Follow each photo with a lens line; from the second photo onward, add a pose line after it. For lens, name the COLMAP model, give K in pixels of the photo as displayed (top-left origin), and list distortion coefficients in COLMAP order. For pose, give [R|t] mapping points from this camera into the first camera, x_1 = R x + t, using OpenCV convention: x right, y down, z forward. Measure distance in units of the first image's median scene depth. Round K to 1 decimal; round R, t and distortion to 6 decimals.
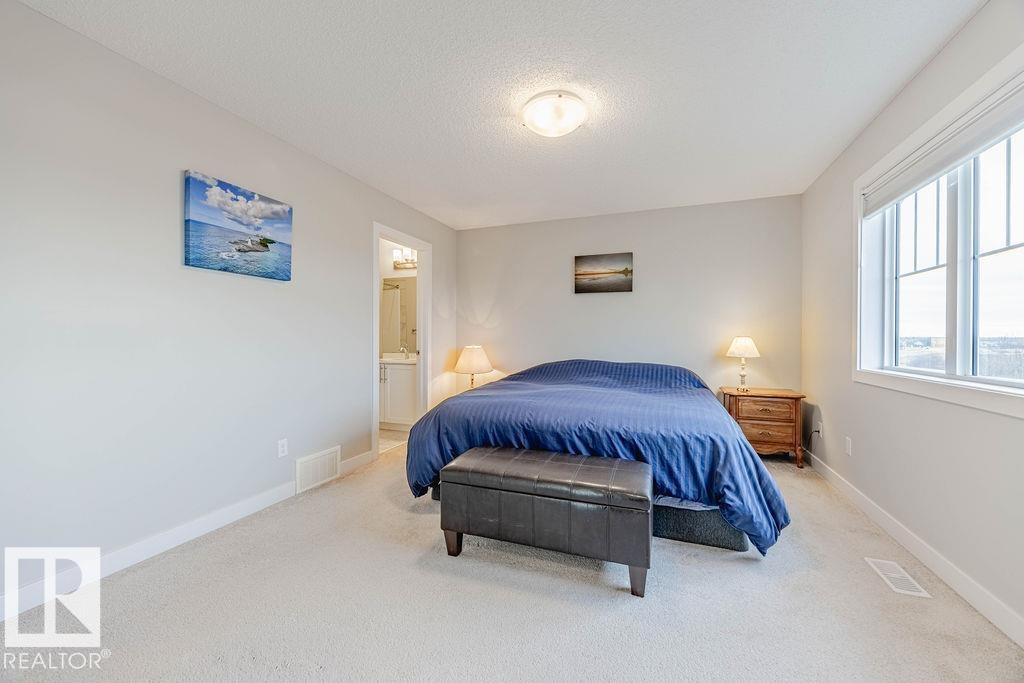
lens RADIAL K [[388.0, 0, 517.0], [0, 388.0, 341.2], [0, 0, 1]] dist [0.001170, -0.000073]
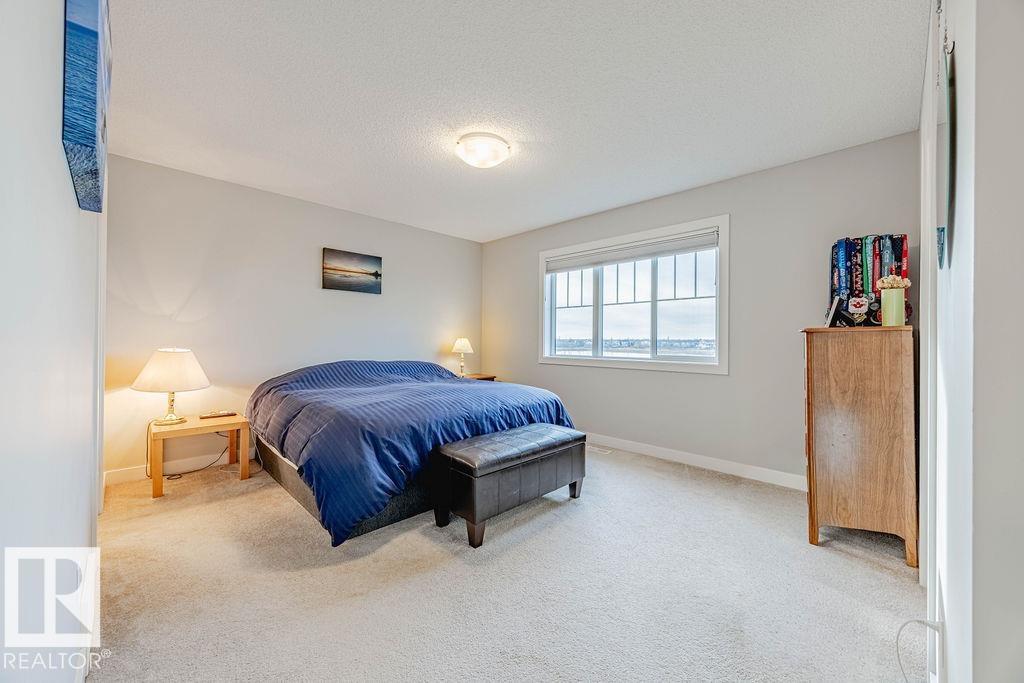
lens RADIAL K [[388.0, 0, 520.5], [0, 388.0, 339.0], [0, 0, 1]] dist [0.001170, -0.000073]
pose [[0.403624, 0.004827, 0.914912, -0.588779], [0.002182, 0.999978, -0.006238, 0.001059], [-0.914922, 0.004514, 0.403604, 0.260577]]
